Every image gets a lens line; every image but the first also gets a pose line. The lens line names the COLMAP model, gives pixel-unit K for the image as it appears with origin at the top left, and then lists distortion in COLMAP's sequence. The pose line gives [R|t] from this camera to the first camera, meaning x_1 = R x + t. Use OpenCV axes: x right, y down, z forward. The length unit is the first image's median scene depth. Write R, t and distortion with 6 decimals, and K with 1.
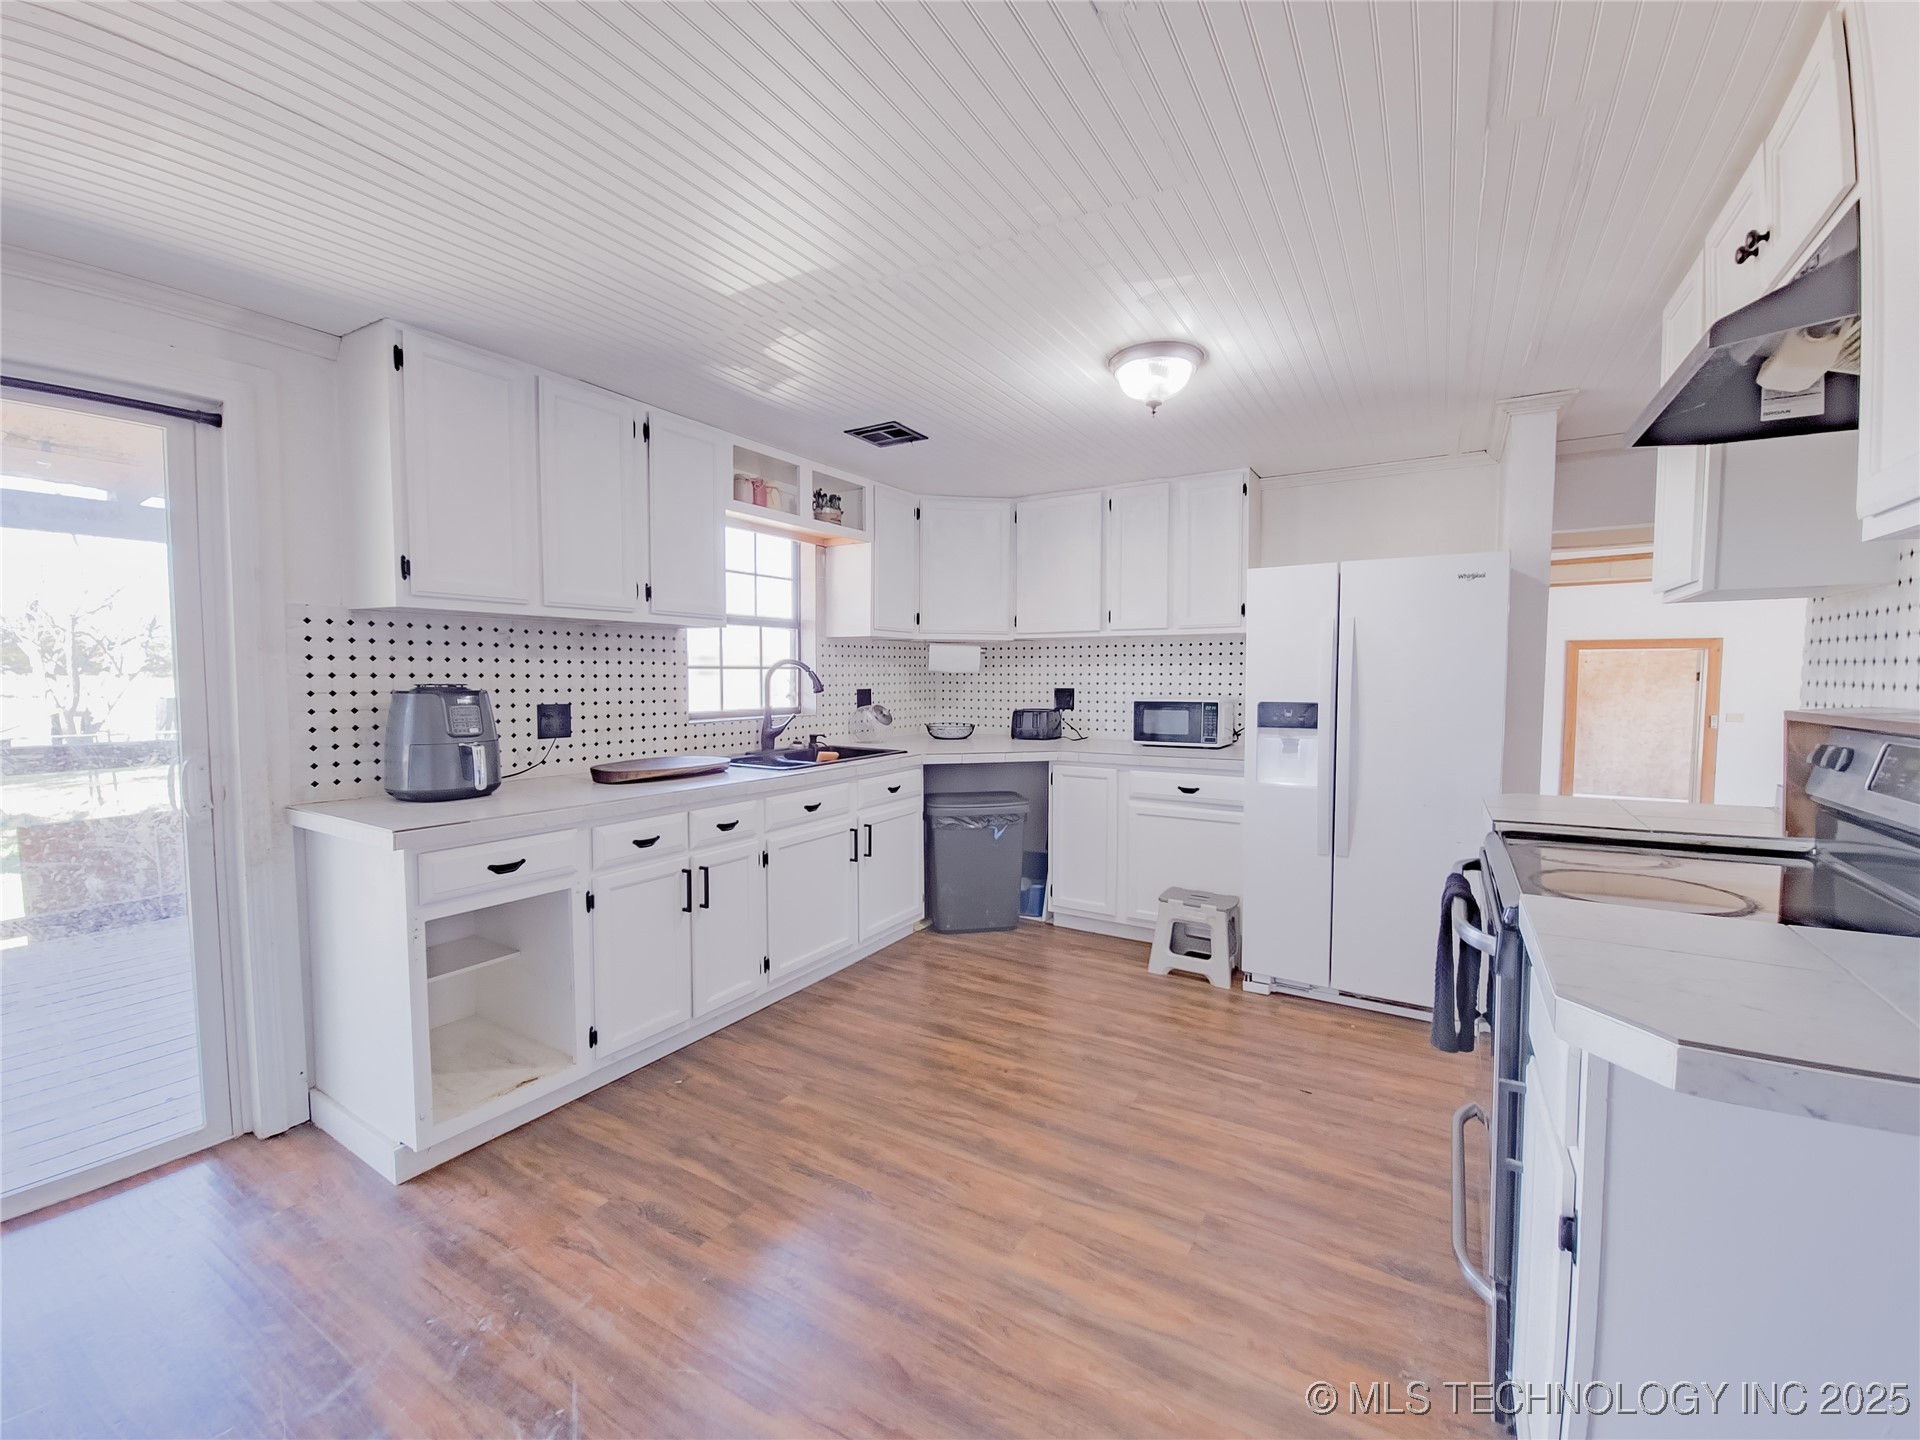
lens RADIAL K [[791.2, 0, 960.0], [0, 791.2, 720.0], [0, 0, 1]] dist [0.003510, -0.003798]
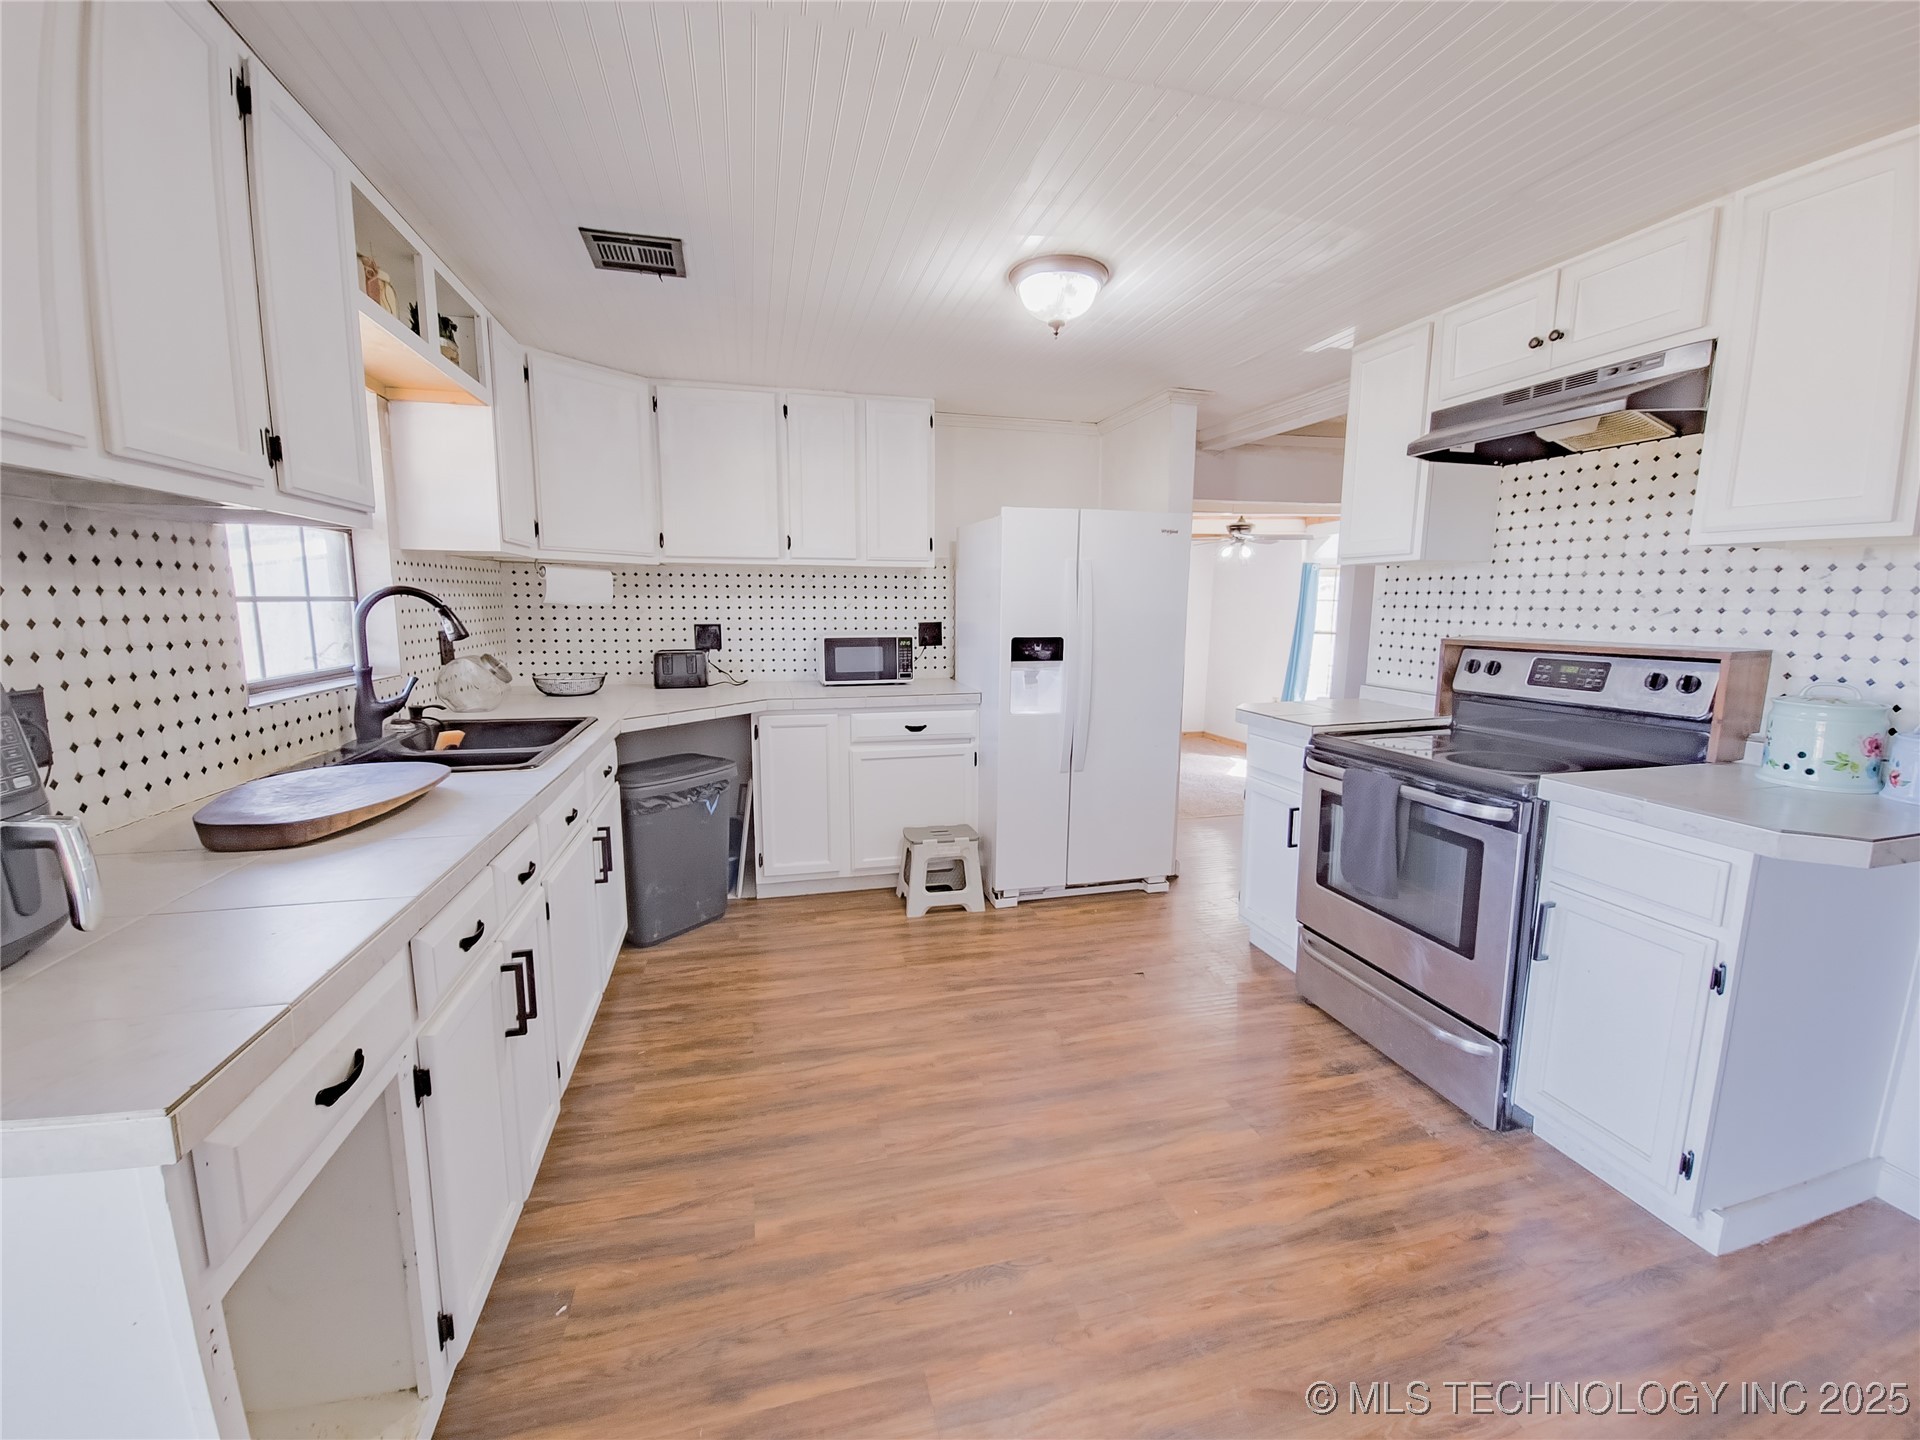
lens RADIAL K [[791.2, 0, 960.0], [0, 791.2, 720.0], [0, 0, 1]] dist [0.003510, -0.003798]
pose [[0.689011, -0.103155, 0.717372, -0.386420], [0.035289, 0.993420, 0.108956, -0.027412], [-0.723891, -0.049757, 0.688118, 0.288473]]
